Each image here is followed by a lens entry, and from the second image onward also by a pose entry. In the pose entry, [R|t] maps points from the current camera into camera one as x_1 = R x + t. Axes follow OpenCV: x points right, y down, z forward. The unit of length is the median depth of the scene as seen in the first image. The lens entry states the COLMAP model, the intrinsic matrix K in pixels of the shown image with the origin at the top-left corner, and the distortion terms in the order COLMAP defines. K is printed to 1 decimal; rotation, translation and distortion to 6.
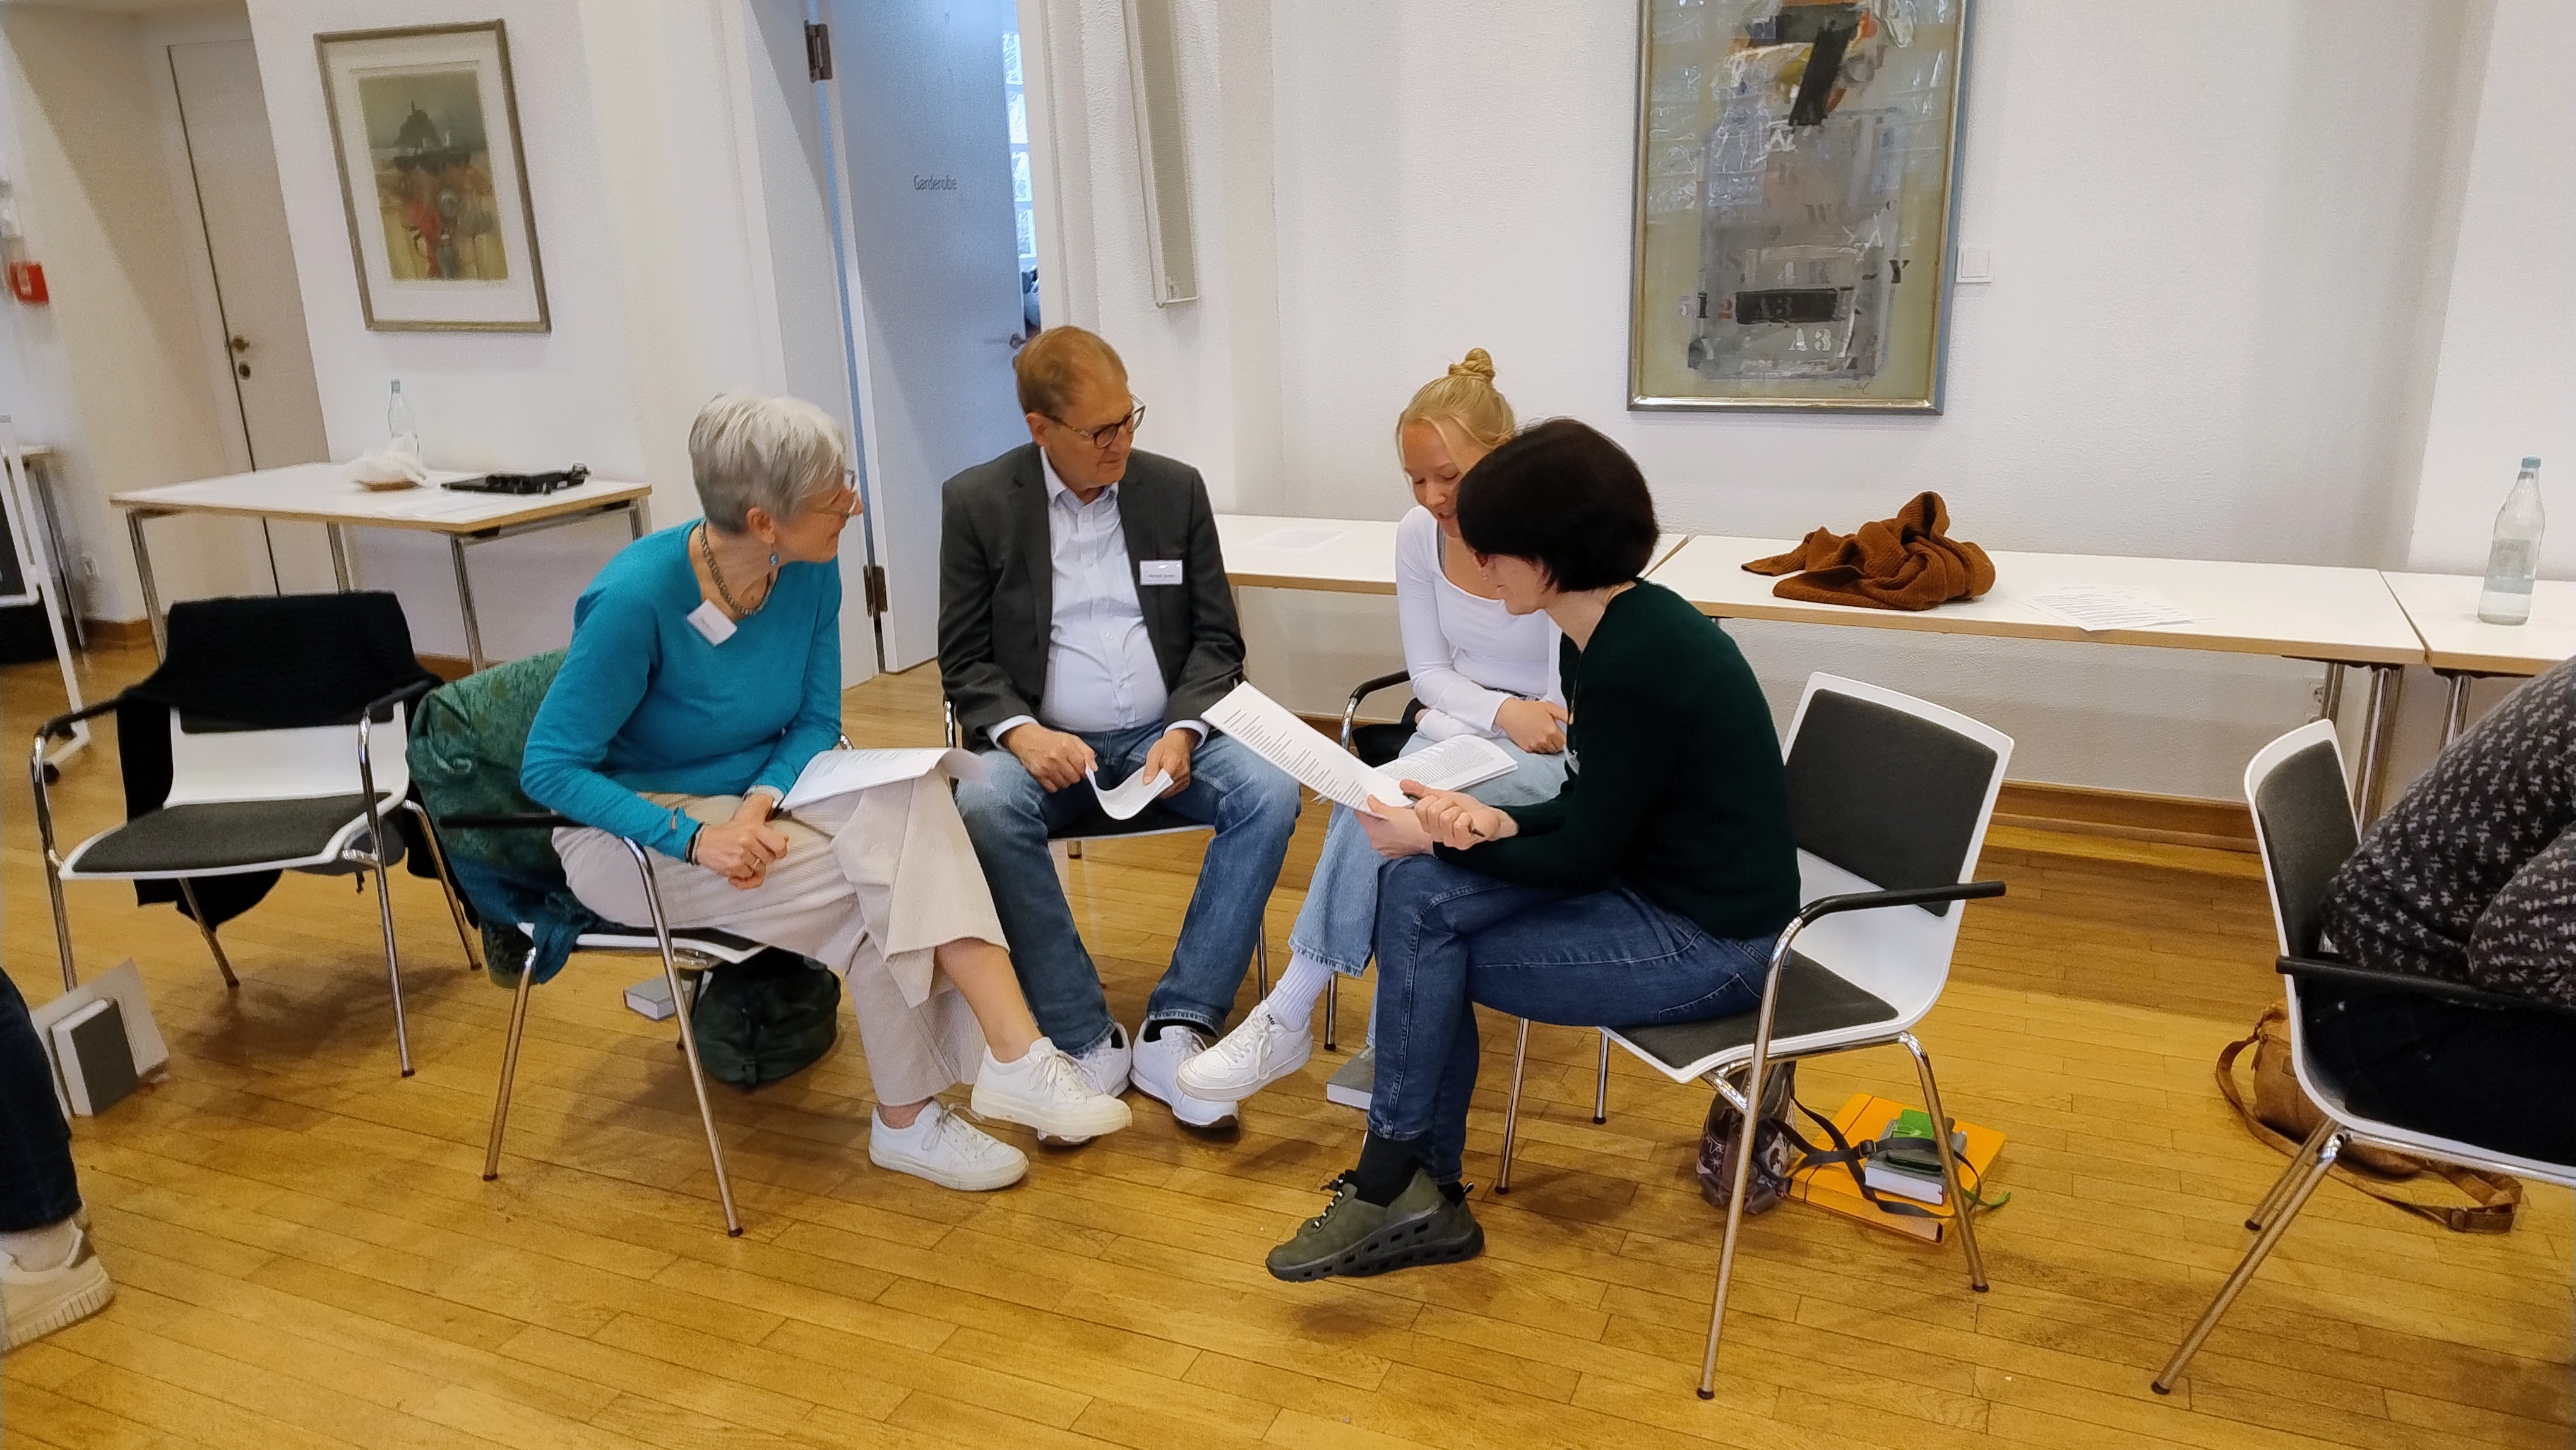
lens RADIAL K [[1817.8, 0, 1281.1], [0, 1817.8, 767.9], [0, 0, 1]] dist [0.032040, -0.019883]
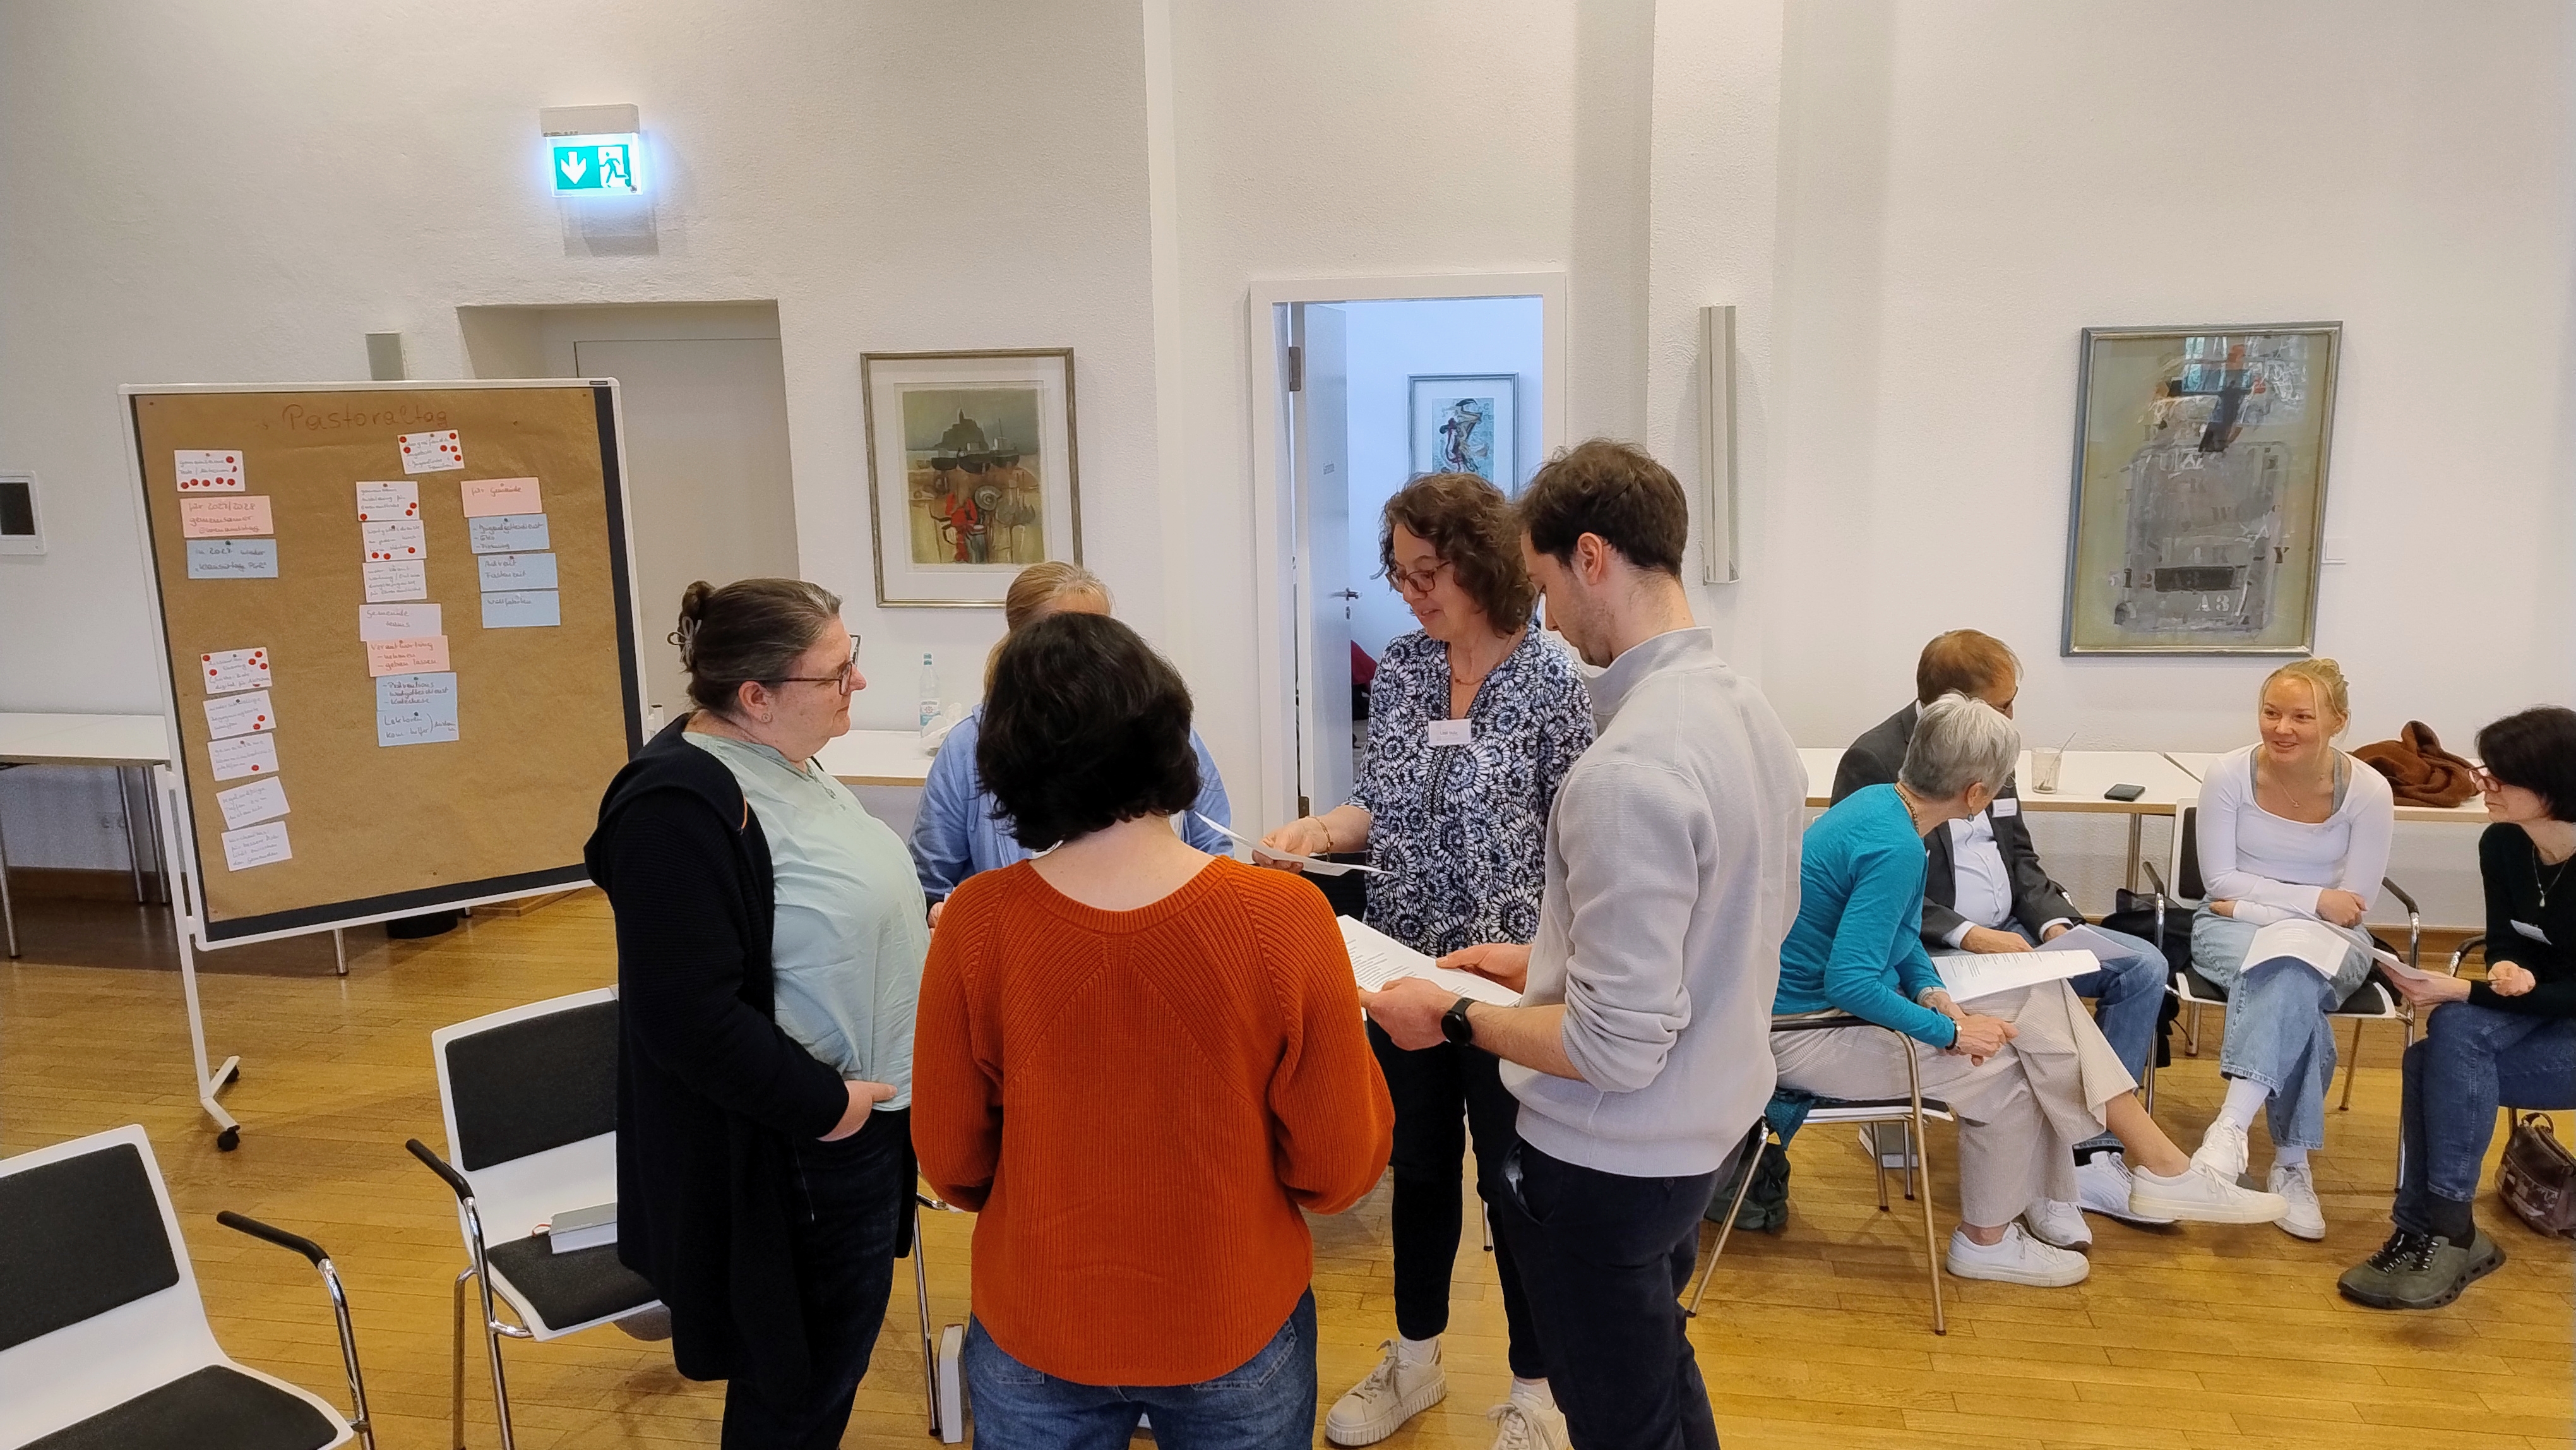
lens RADIAL K [[1817.8, 0, 1358.8], [0, 1817.8, 721.7], [0, 0, 1]] dist [0.032040, -0.019883]
pose [[0.972771, -0.040214, 0.228252, -0.620959], [0.067061, 0.991543, -0.111111, -0.039922], [-0.221853, 0.123392, 0.967241, -0.148870]]
